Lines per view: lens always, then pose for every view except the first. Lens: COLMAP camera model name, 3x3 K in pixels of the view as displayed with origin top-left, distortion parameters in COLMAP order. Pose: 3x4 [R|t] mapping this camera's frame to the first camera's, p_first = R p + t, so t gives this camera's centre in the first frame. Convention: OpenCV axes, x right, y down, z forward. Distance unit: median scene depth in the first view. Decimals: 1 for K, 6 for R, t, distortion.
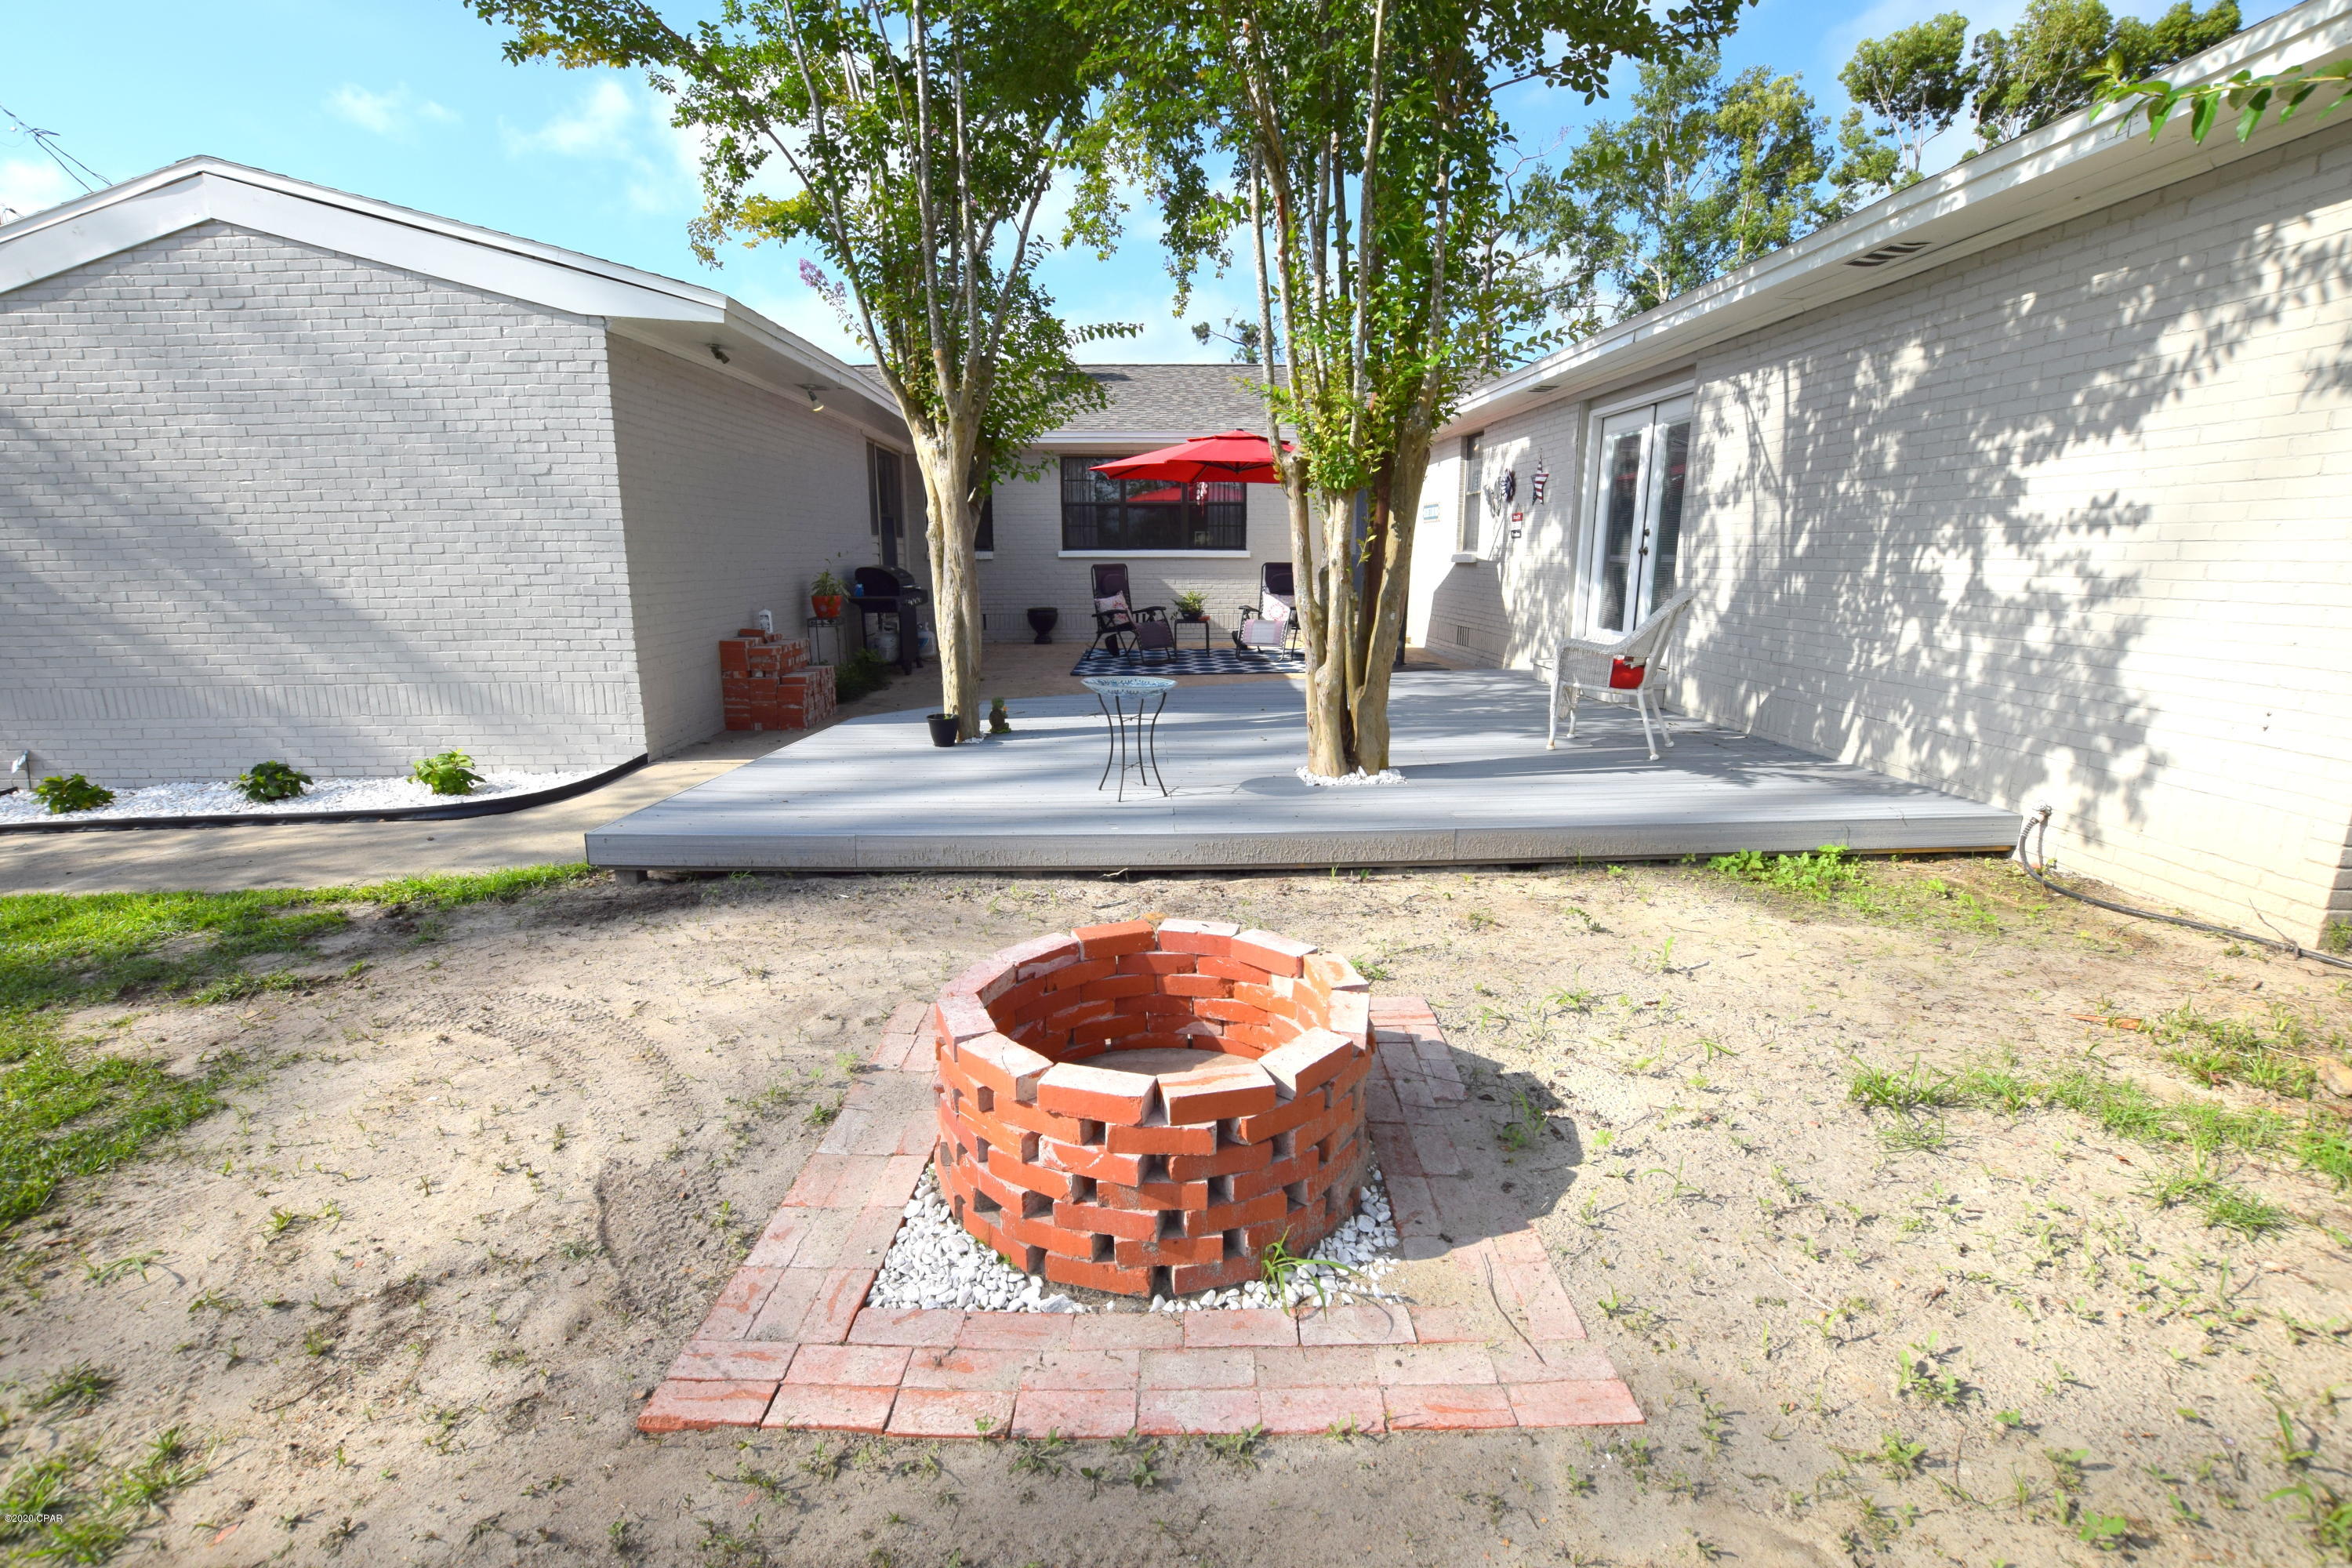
lens RADIAL K [[1078.3, 0, 1168.3], [0, 1078.3, 793.4], [0, 0, 1]] dist [-0.018124, -0.001034]
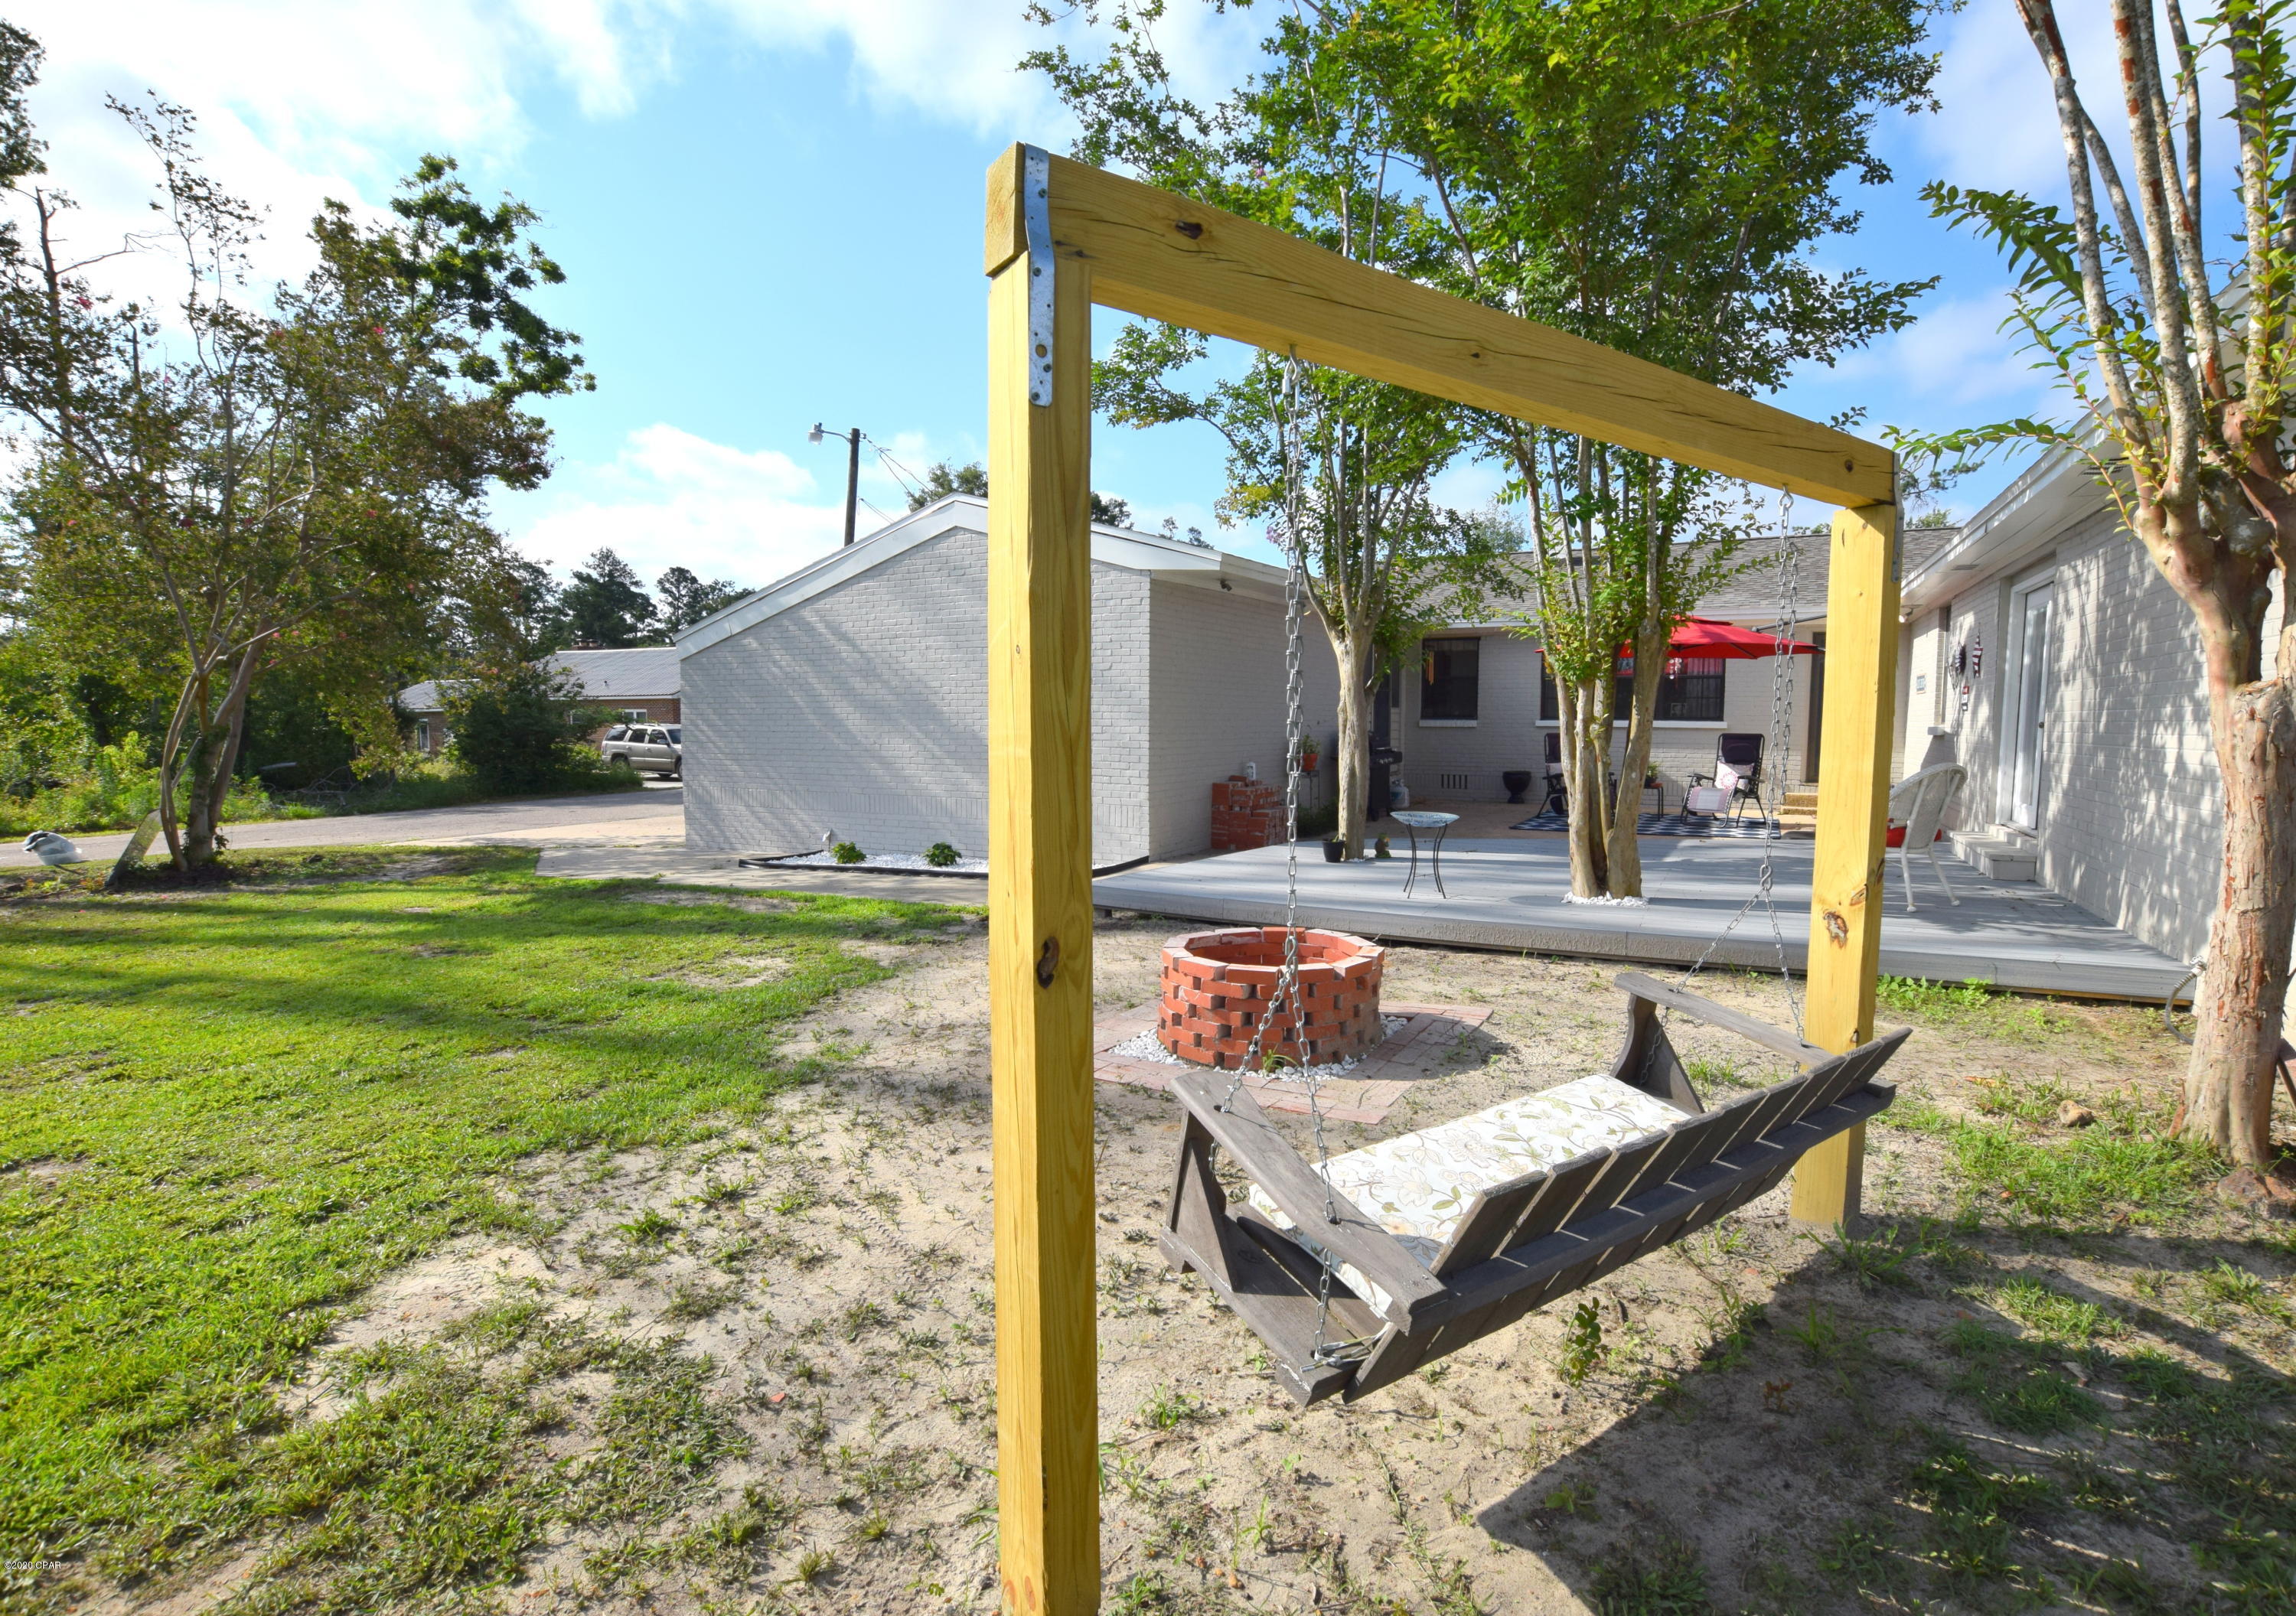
lens RADIAL K [[1033.9, 0, 1150.0], [0, 1033.9, 808.3], [0, 0, 1]] dist [-0.003511, 0.000160]
pose [[0.869036, 0.048361, -0.492380, 0.249101], [-0.113533, 0.988147, -0.103328, 0.053378], [0.481546, 0.145697, 0.864225, -0.267576]]
